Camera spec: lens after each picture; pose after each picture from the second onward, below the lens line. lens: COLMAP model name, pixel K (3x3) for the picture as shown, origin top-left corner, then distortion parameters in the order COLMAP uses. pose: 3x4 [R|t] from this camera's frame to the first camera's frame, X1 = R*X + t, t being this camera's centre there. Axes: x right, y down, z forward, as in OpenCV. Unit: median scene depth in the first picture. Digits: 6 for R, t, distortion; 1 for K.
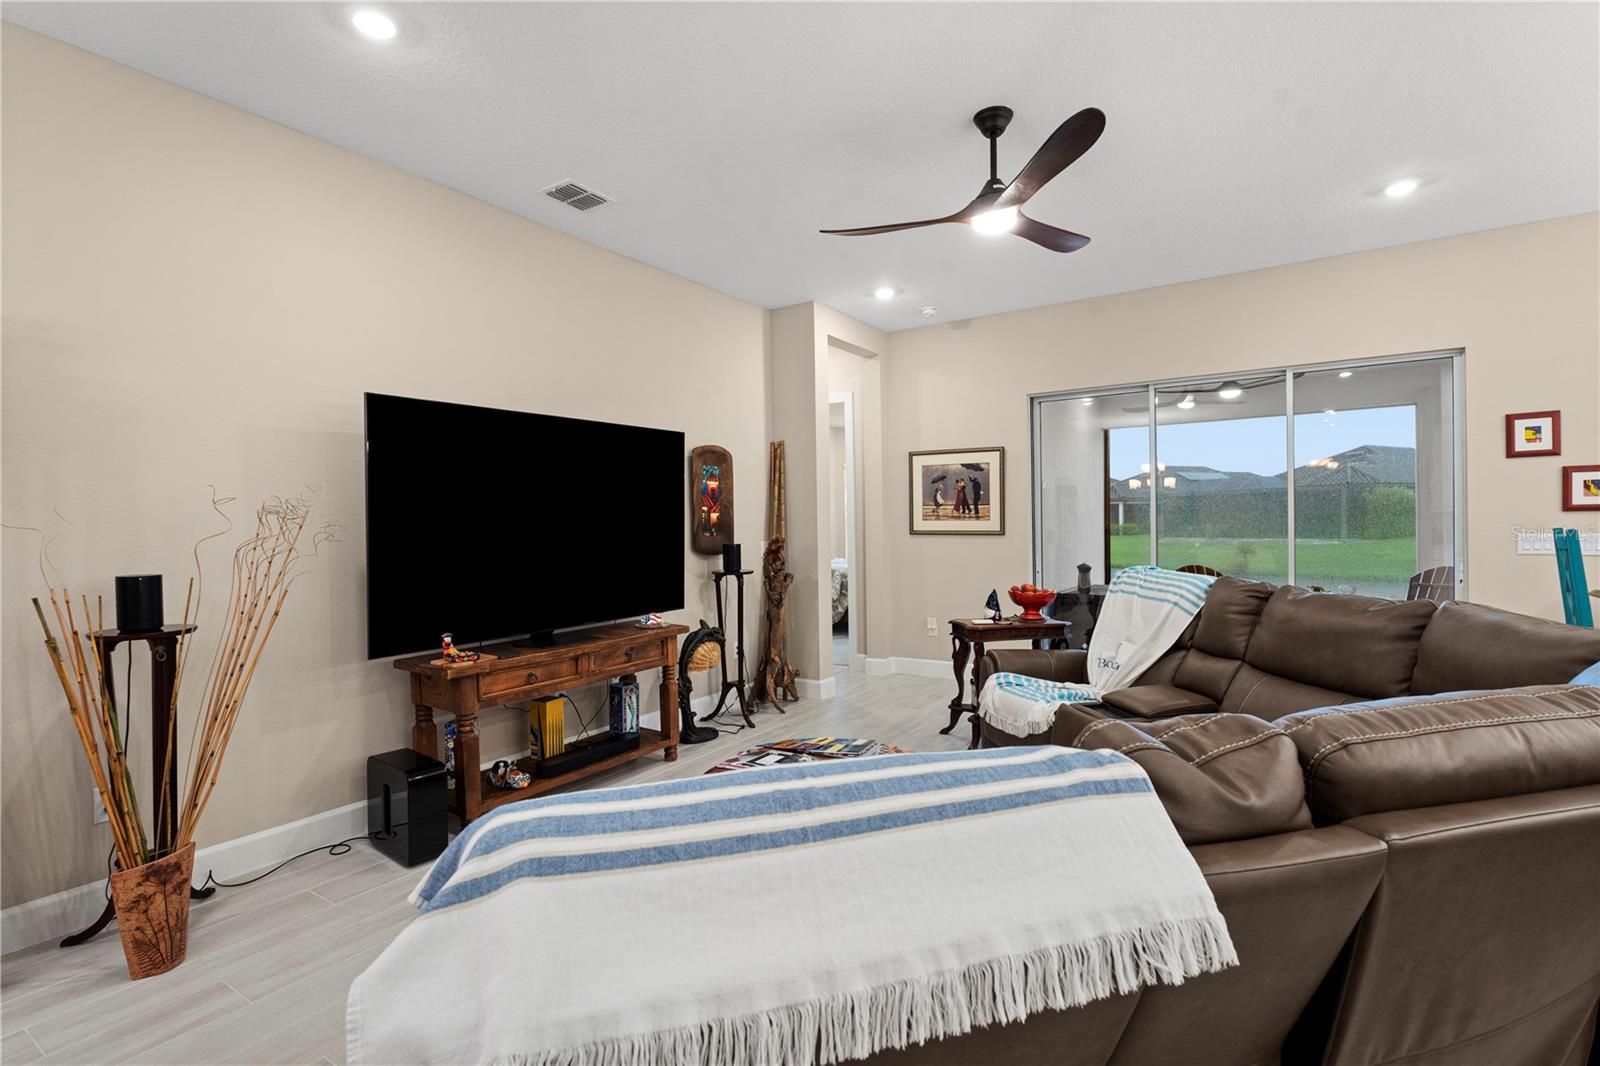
lens RADIAL K [[762.7, 0, 800.0], [0, 762.7, 533.0], [0, 0, 1]] dist [-0.003086, -0.000133]
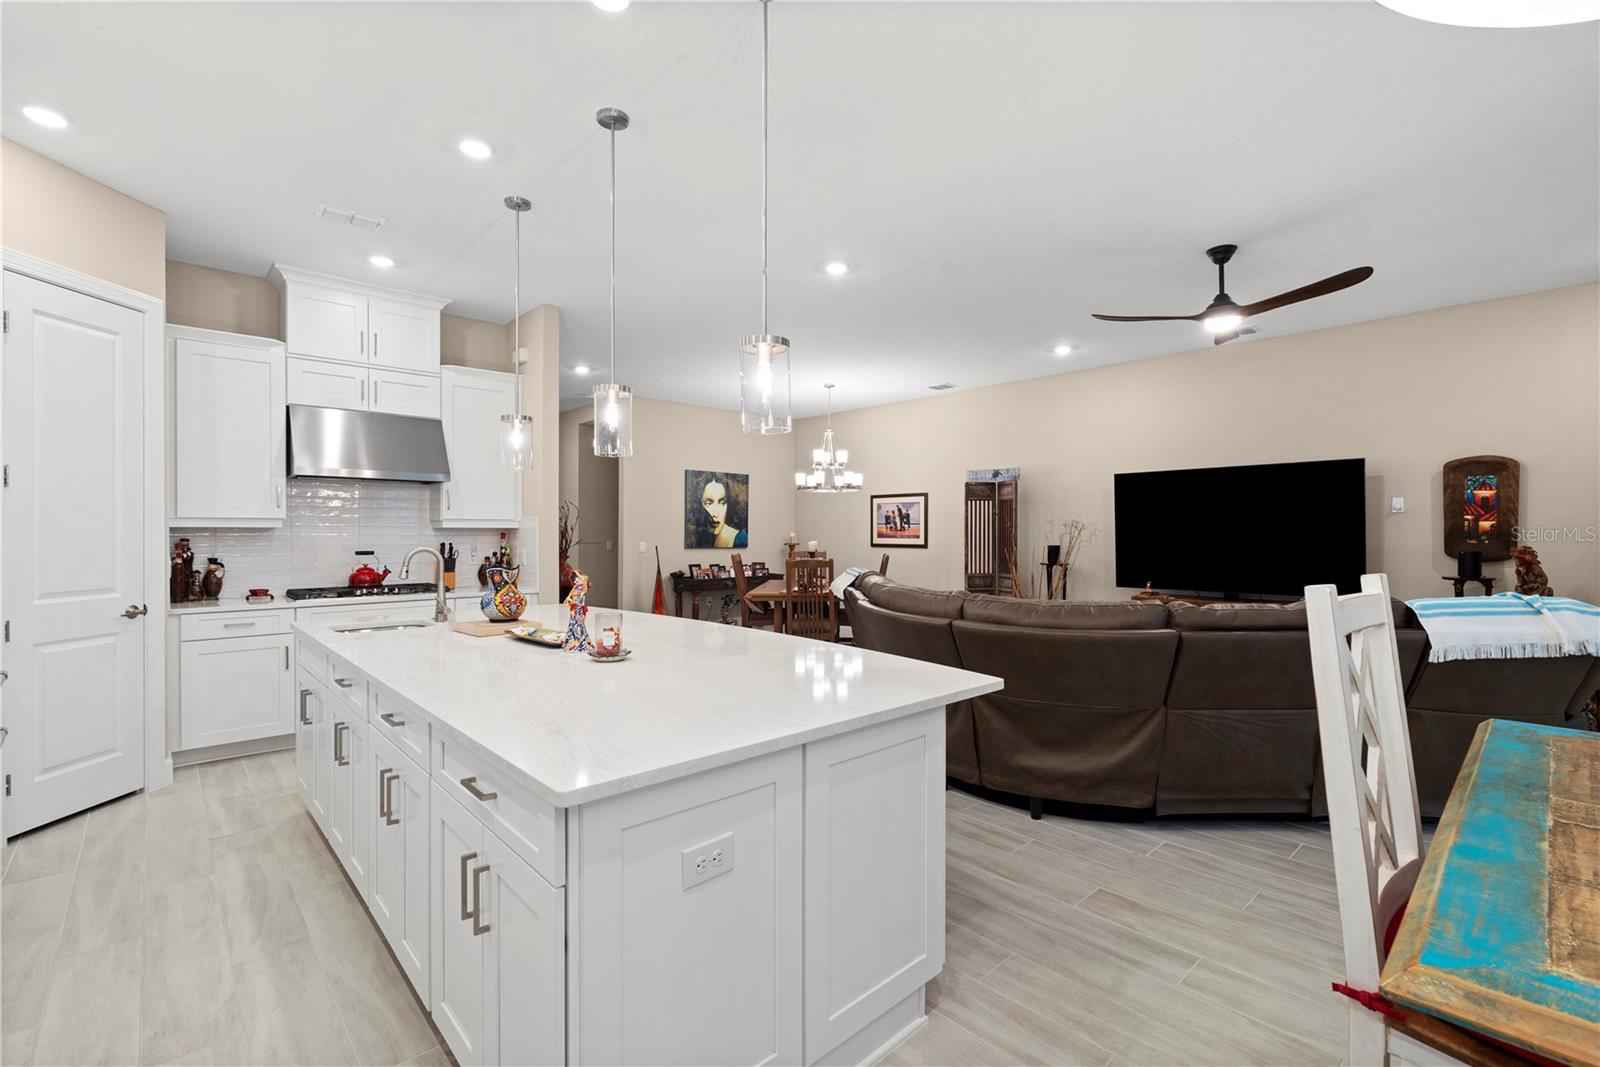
lens RADIAL K [[711.3, 0, 804.2], [0, 711.3, 534.8], [0, 0, 1]] dist [-0.003792, 0.000229]
pose [[-0.239155, 0.021049, -0.970753, 1.228240], [-0.009480, 0.999667, 0.024012, -0.026431], [0.970935, 0.014945, -0.238876, 0.399744]]
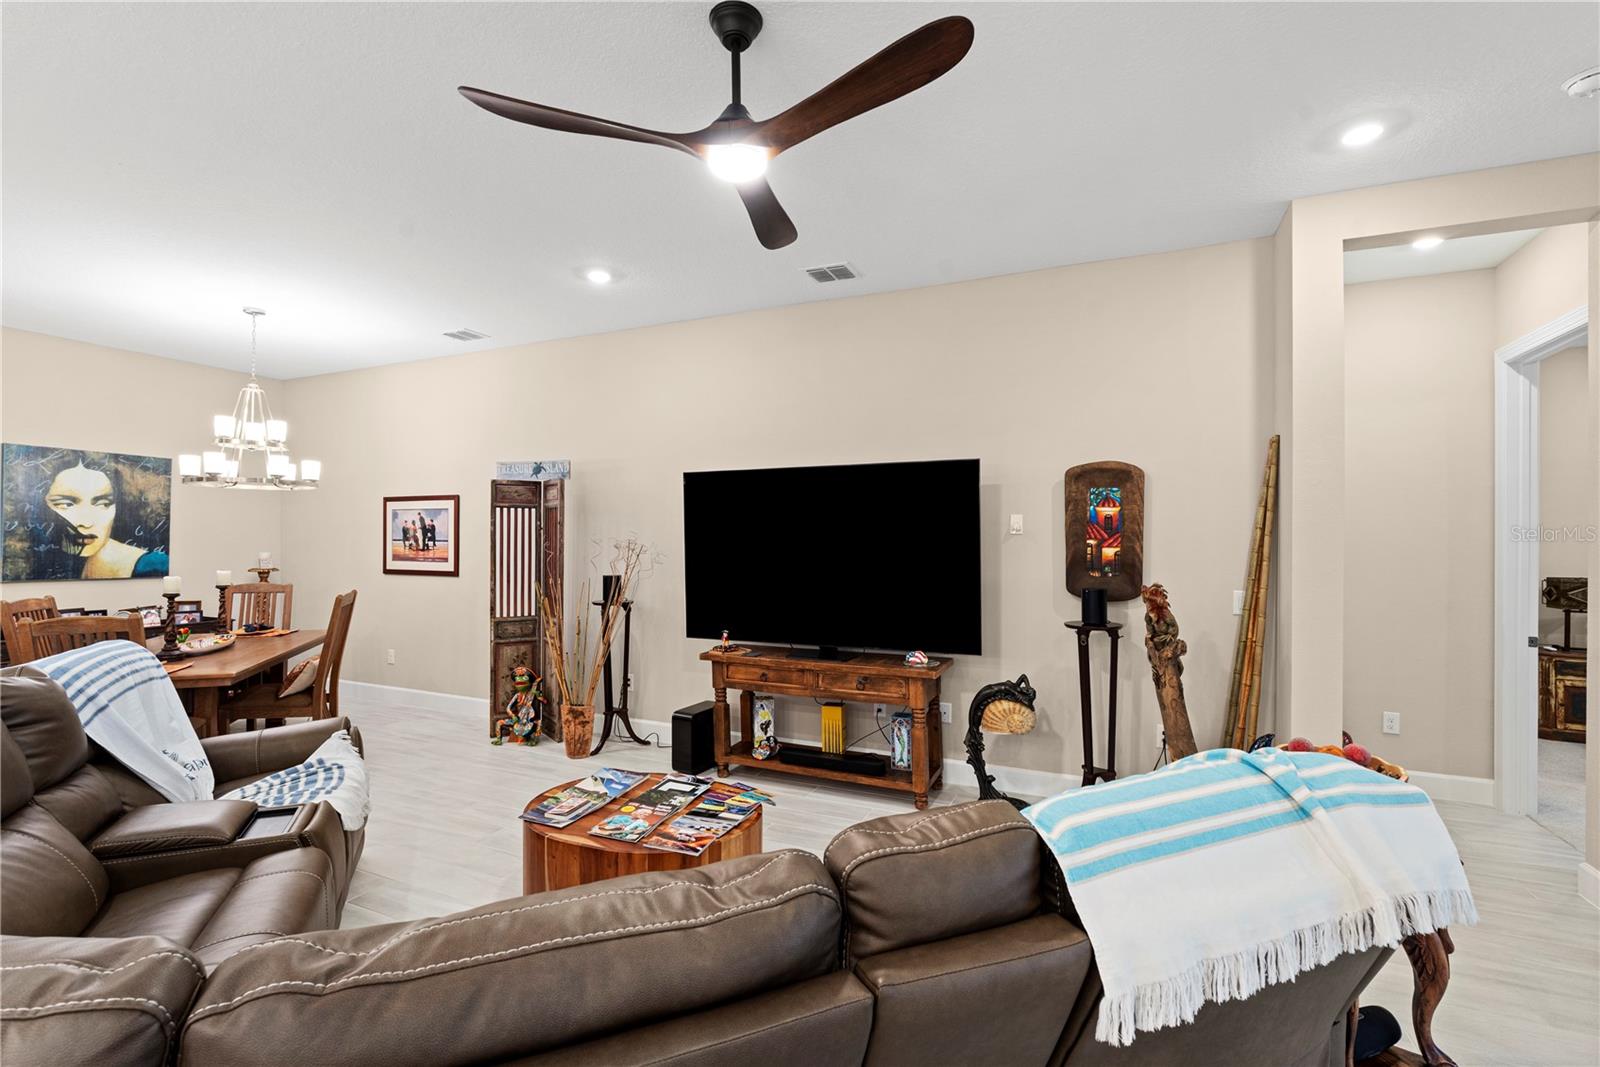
lens RADIAL K [[712.1, 0, 800.7], [0, 712.1, 537.5], [0, 0, 1]] dist [-0.004126, 0.000190]
pose [[0.161391, 0.014333, -0.986787, 0.657887], [-0.019034, 0.999754, 0.011409, -0.046372], [0.986707, 0.016941, 0.161624, 0.677526]]
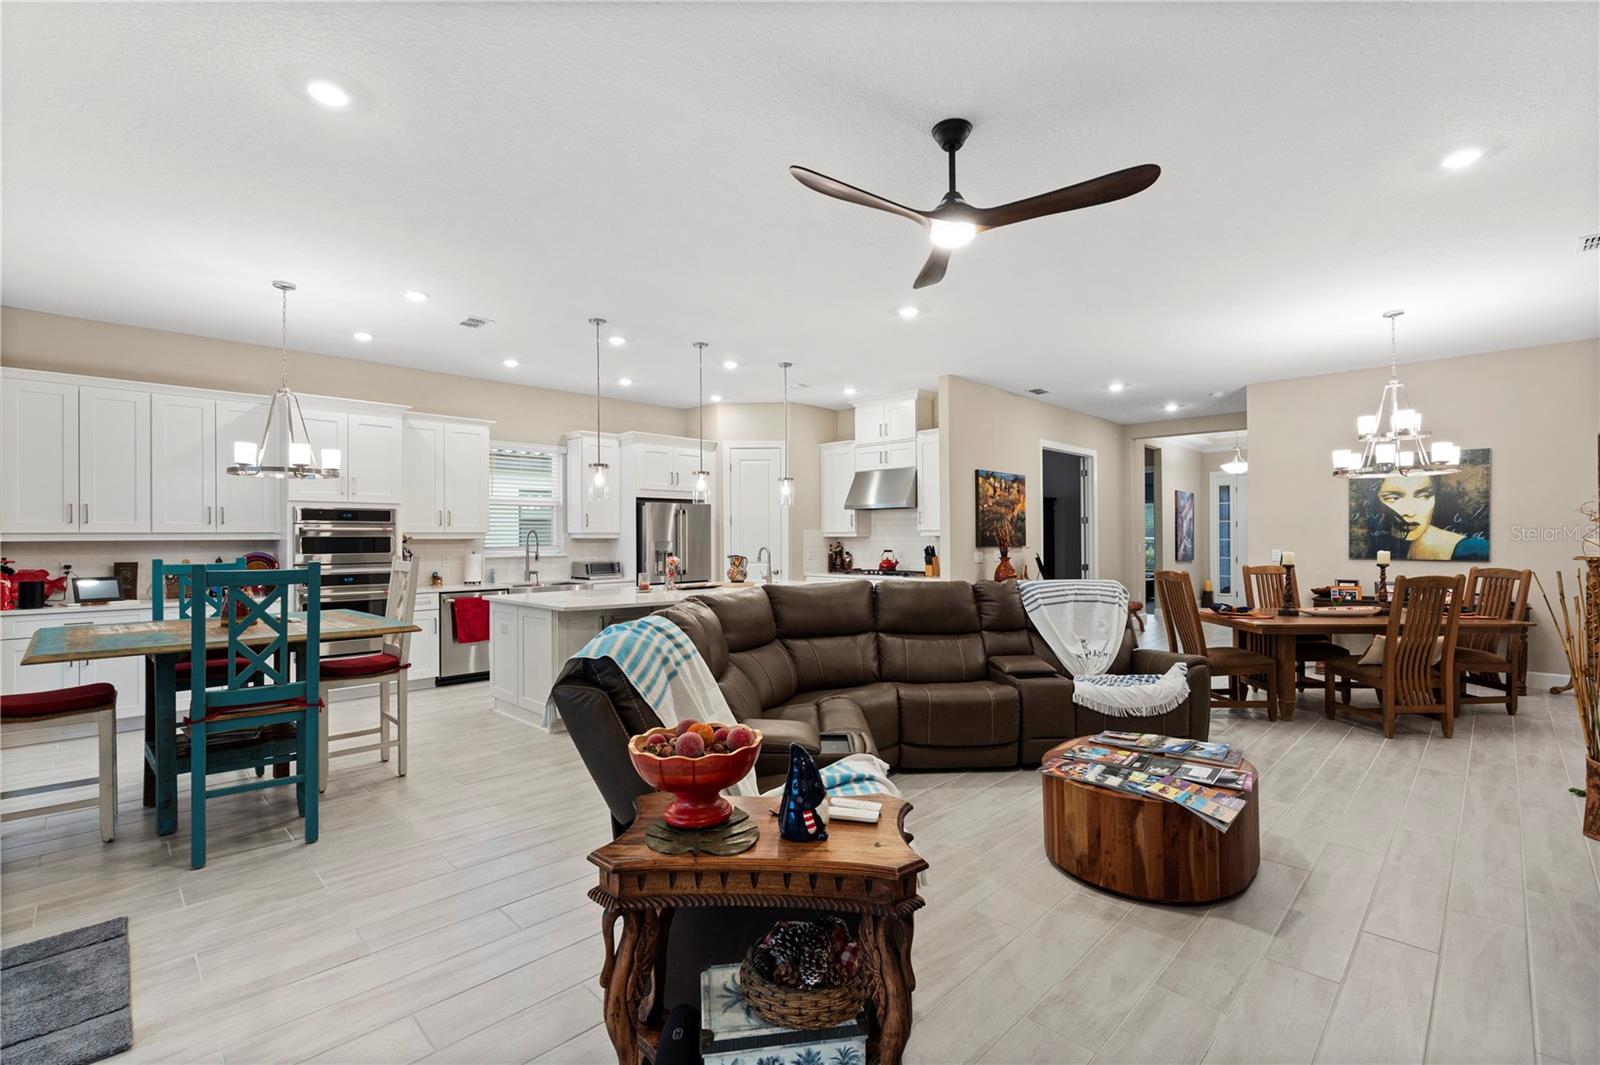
lens RADIAL K [[712.1, 0, 800.7], [0, 712.1, 536.5], [0, 0, 1]] dist [-0.004126, 0.000190]
pose [[-0.981007, 0.021101, 0.192822, 0.197551], [0.022877, 0.999714, 0.006987, -0.023236], [-0.192619, 0.011266, -0.981209, 1.371233]]
